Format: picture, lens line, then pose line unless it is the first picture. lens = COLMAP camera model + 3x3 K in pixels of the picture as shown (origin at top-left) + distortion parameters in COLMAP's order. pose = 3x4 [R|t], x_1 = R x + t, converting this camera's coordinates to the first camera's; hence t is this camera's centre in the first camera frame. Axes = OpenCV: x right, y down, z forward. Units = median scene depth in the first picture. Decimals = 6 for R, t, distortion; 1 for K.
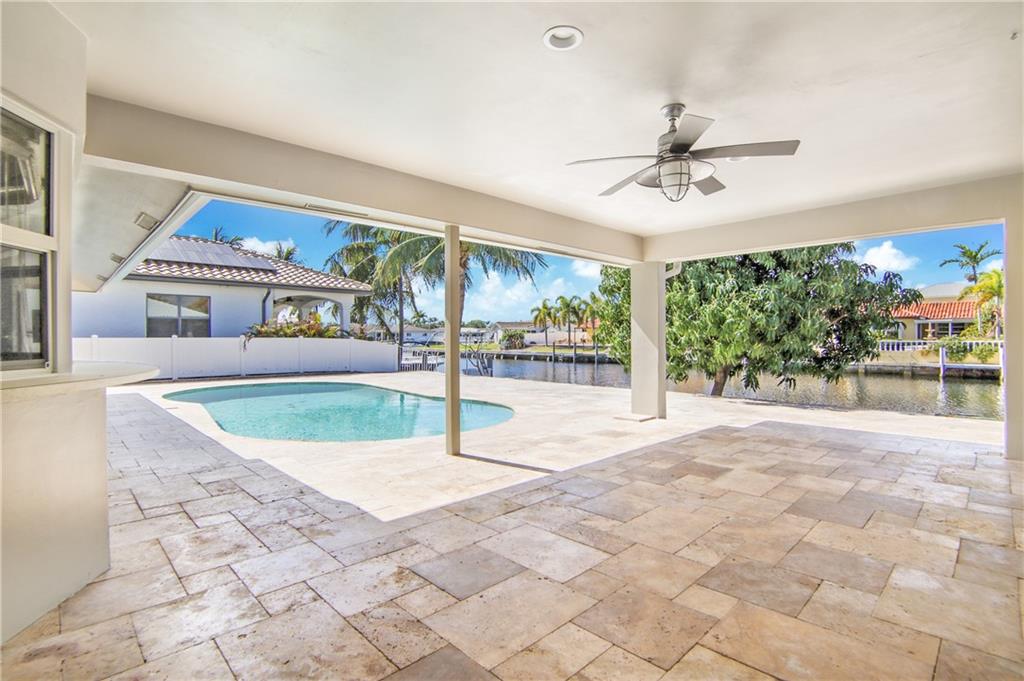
lens RADIAL K [[487.9, 0, 512.0], [0, 487.9, 340.5], [0, 0, 1]] dist [-0.025228, 0.001805]
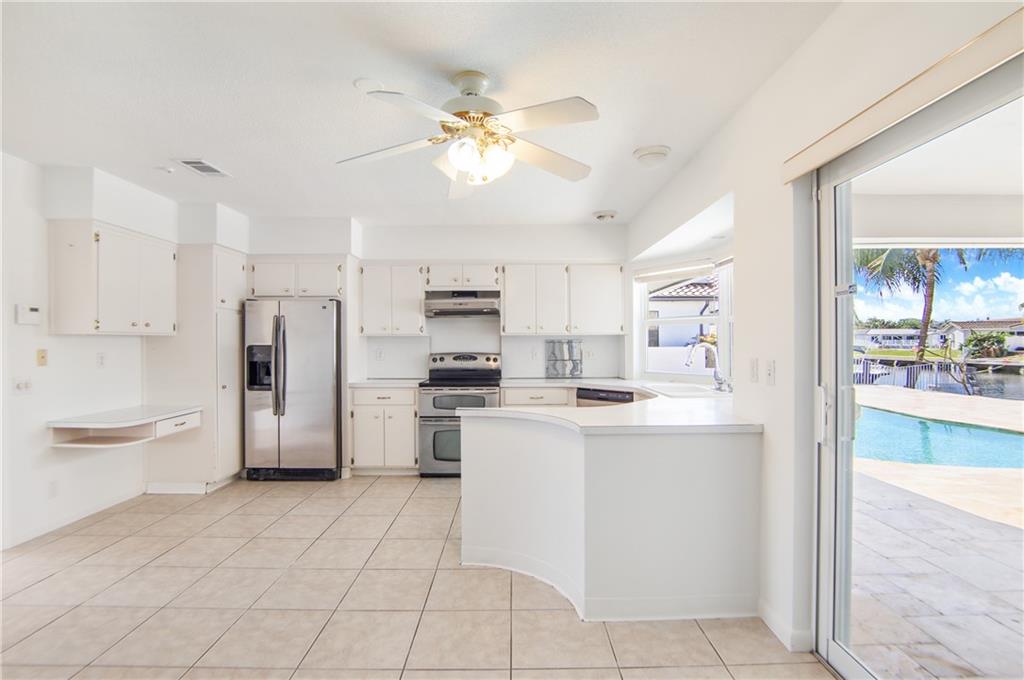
lens RADIAL K [[487.9, 0, 512.0], [0, 487.9, 340.0], [0, 0, 1]] dist [-0.025228, 0.001805]
pose [[0.723074, -0.005890, -0.690745, -0.065181], [0.000105, 0.999965, -0.008417, -0.010647], [0.690770, 0.006014, 0.723049, -0.080269]]
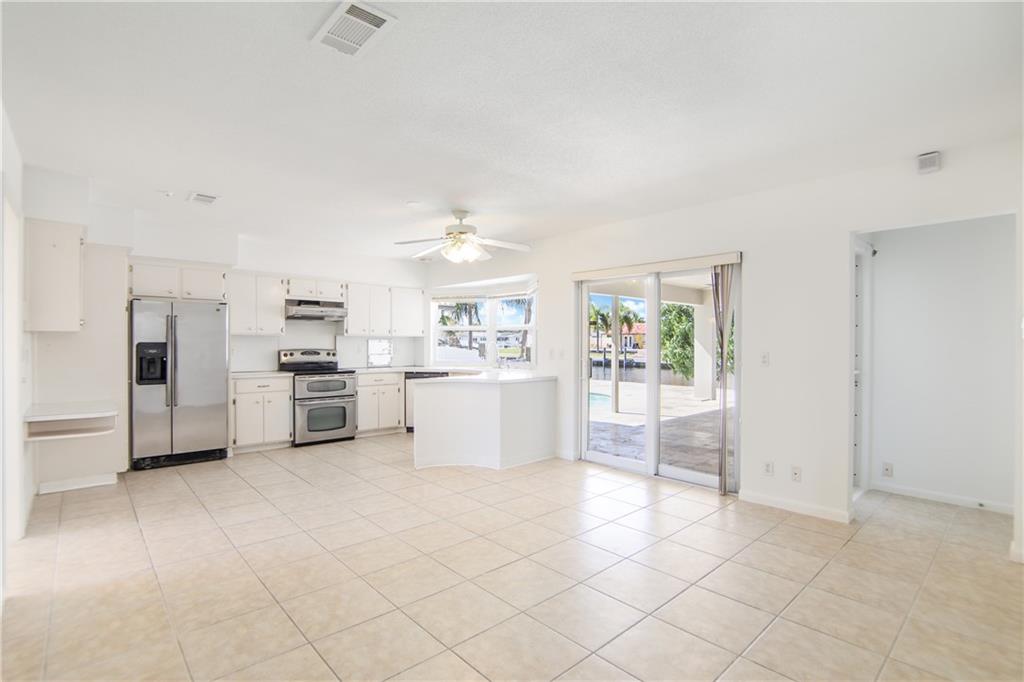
lens RADIAL K [[487.9, 0, 512.0], [0, 487.9, 341.0], [0, 0, 1]] dist [-0.025228, 0.001805]
pose [[0.999620, 0.003317, -0.027370, -0.124082], [-0.003487, 0.999975, -0.006132, -0.009896], [0.027349, 0.006225, 0.999607, -0.248063]]
